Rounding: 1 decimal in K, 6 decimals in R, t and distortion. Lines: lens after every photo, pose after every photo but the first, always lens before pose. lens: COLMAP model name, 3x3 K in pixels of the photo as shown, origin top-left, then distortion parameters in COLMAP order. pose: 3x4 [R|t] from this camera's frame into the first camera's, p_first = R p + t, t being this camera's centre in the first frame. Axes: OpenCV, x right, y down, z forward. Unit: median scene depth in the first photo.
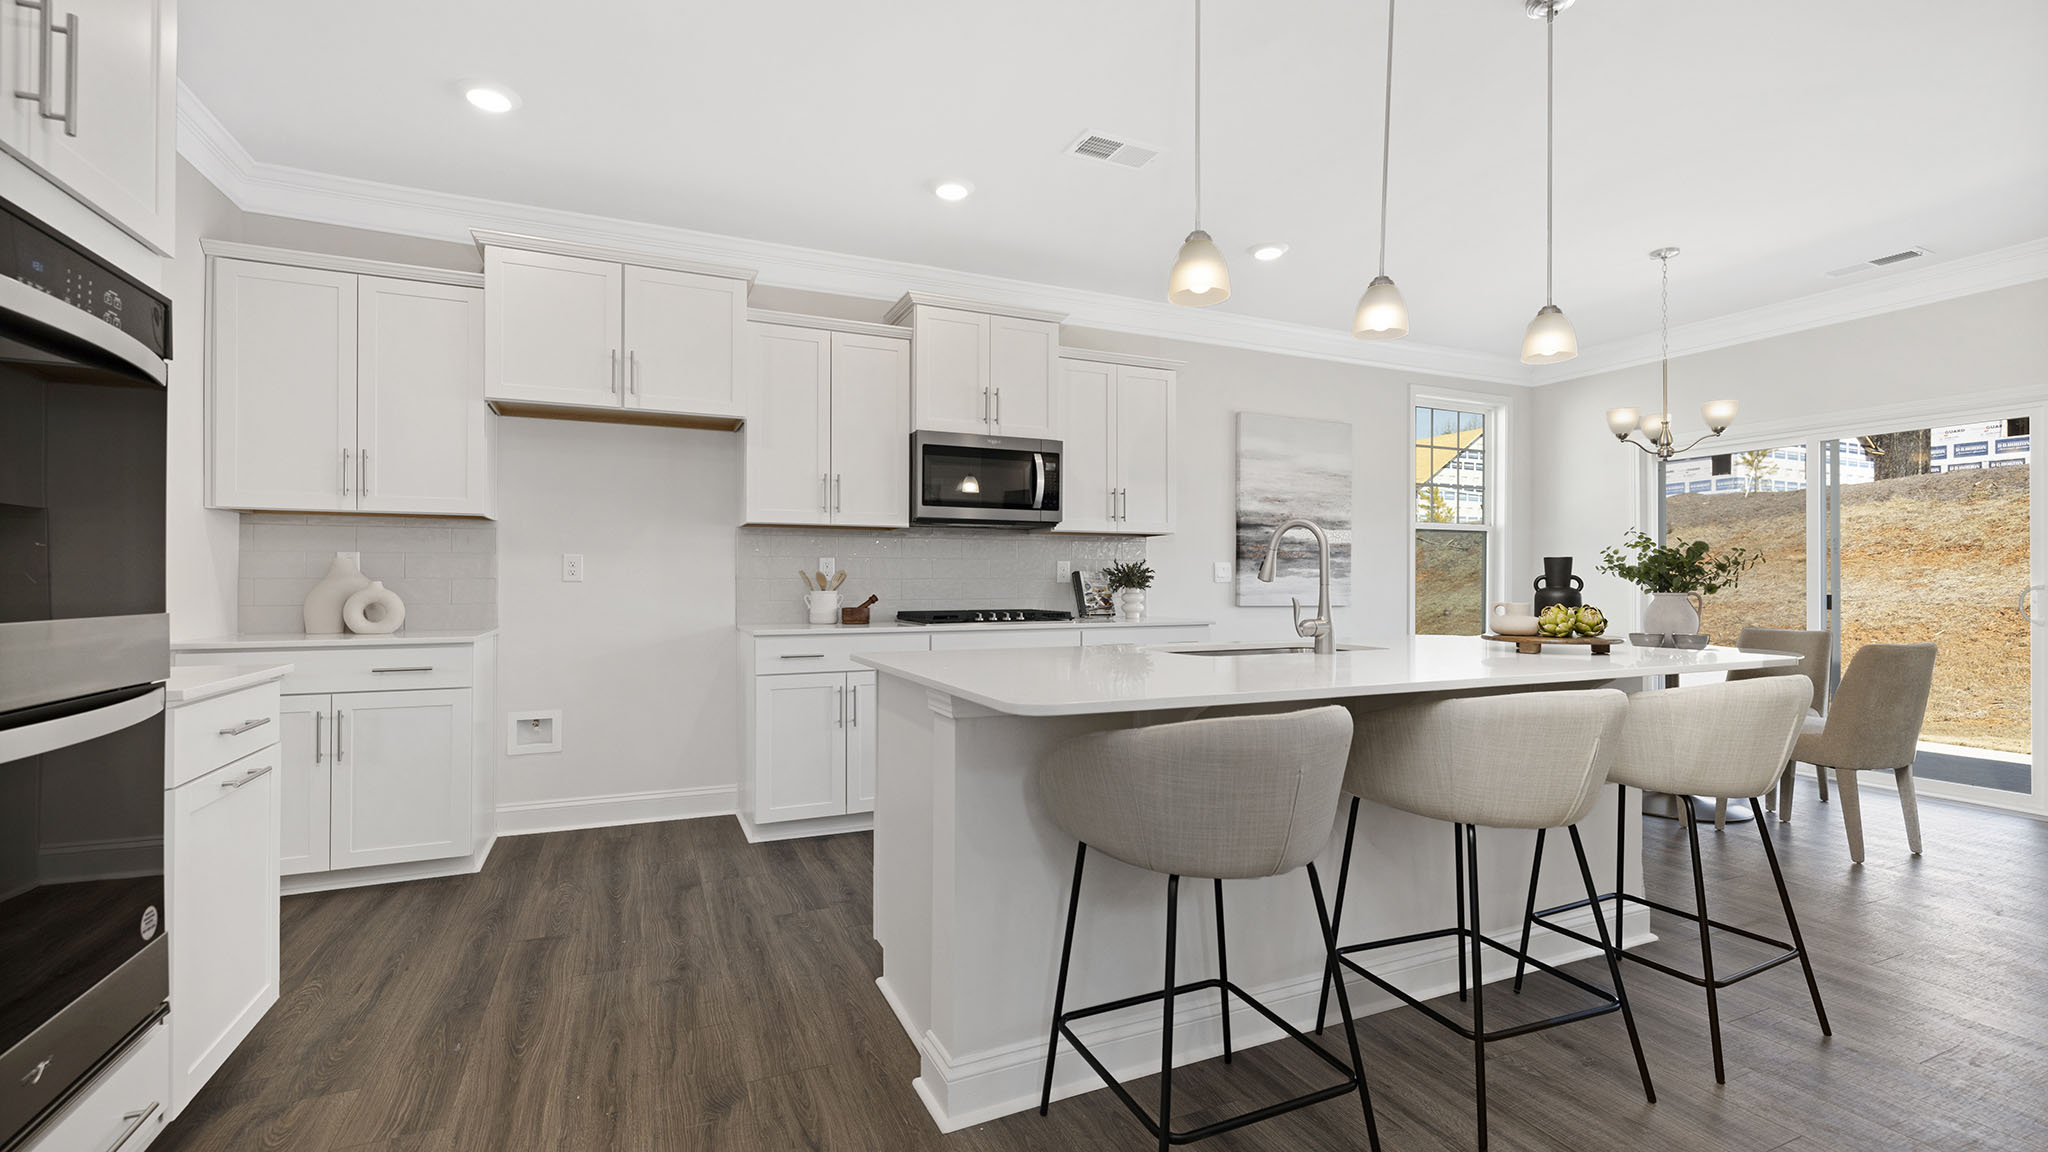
lens RADIAL K [[878.2, 0, 1025.3], [0, 878.2, 571.0], [0, 0, 1]] dist [0.005136, -0.001526]
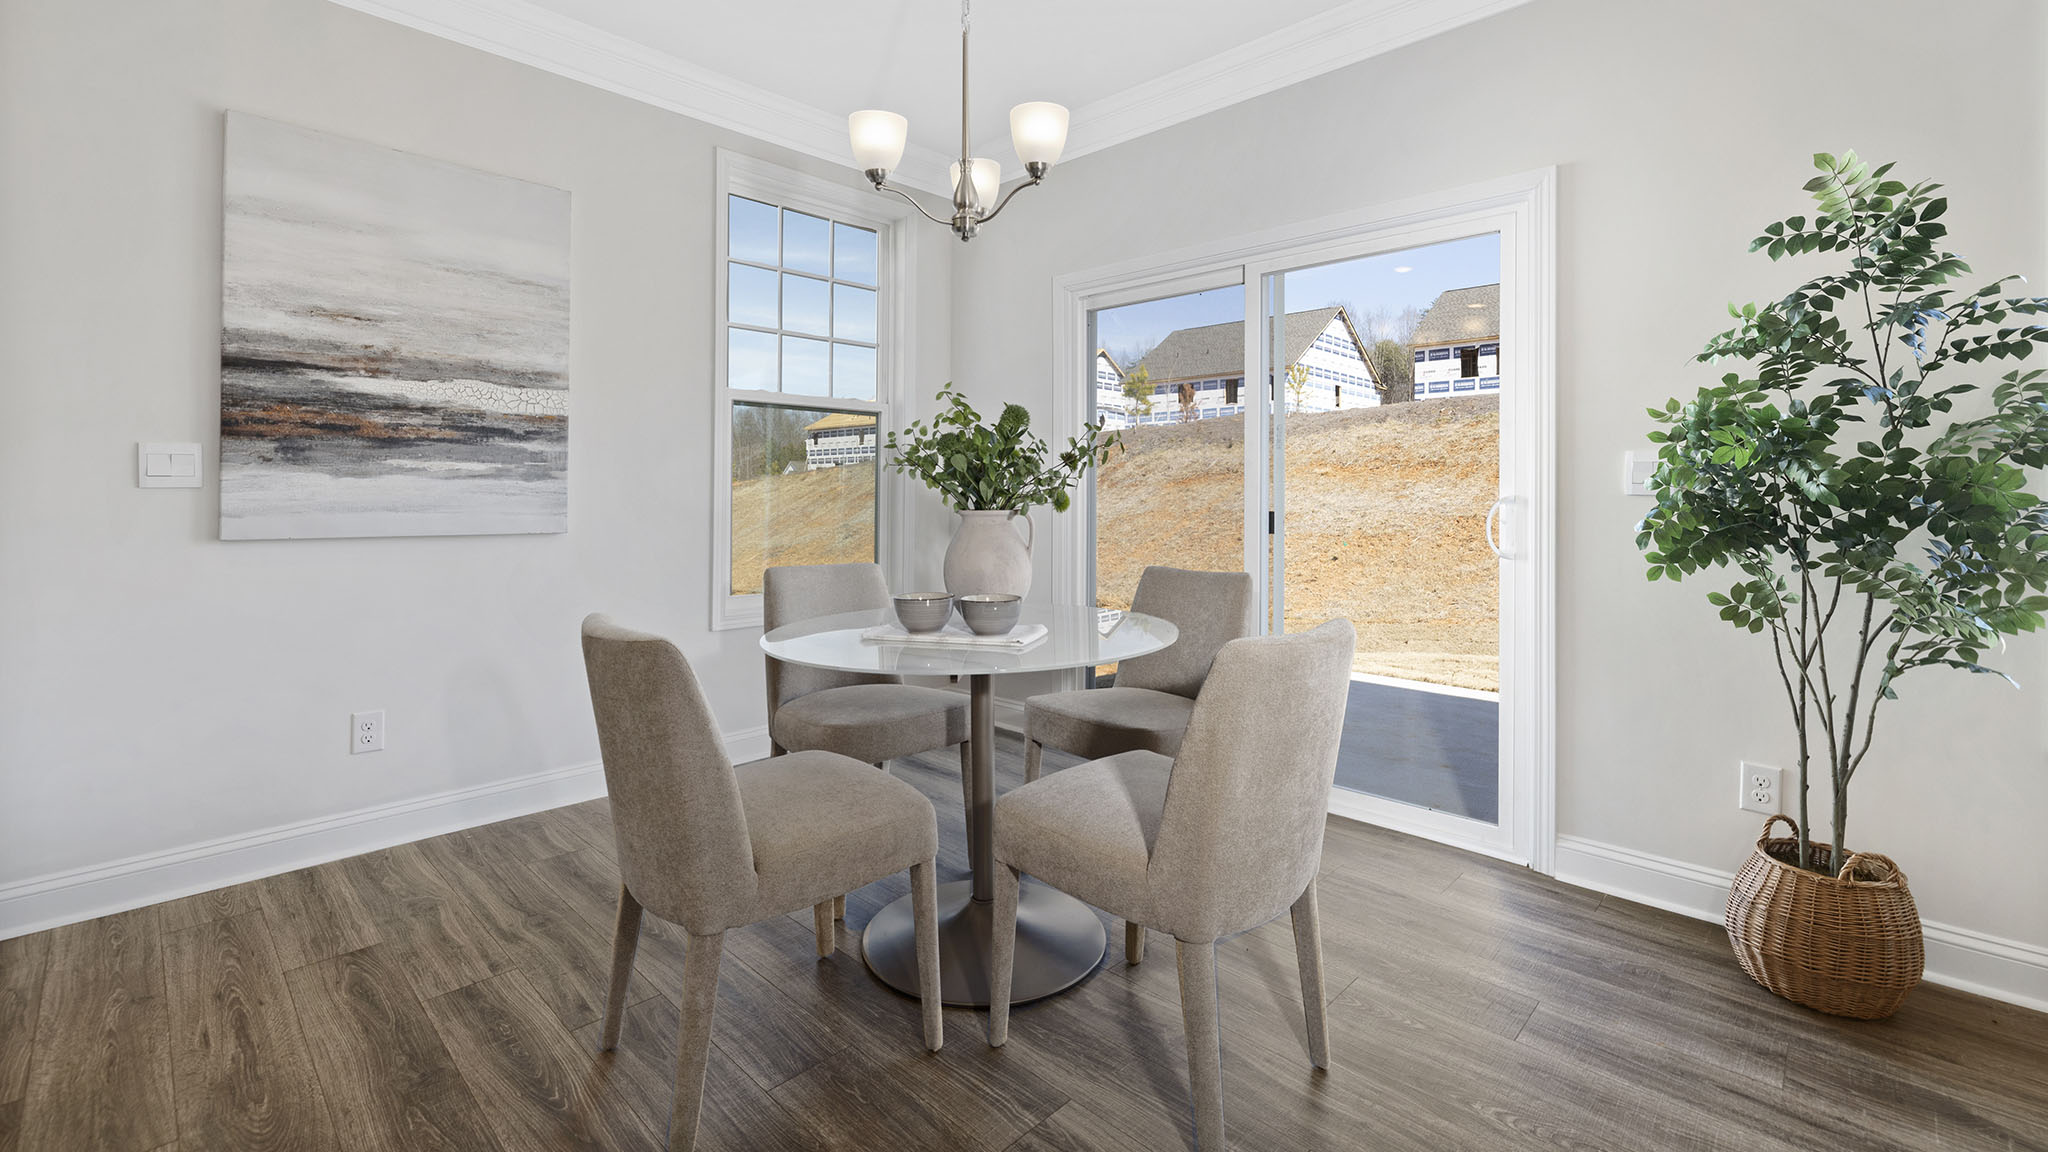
lens RADIAL K [[878.2, 0, 1048.4], [0, 878.2, 481.9], [0, 0, 1]] dist [0.005136, -0.001526]
pose [[0.920240, 0.007592, 0.391280, 0.454746], [-0.007734, 0.999969, -0.001214, 0.007368], [-0.391278, -0.001909, 0.920271, 0.416803]]
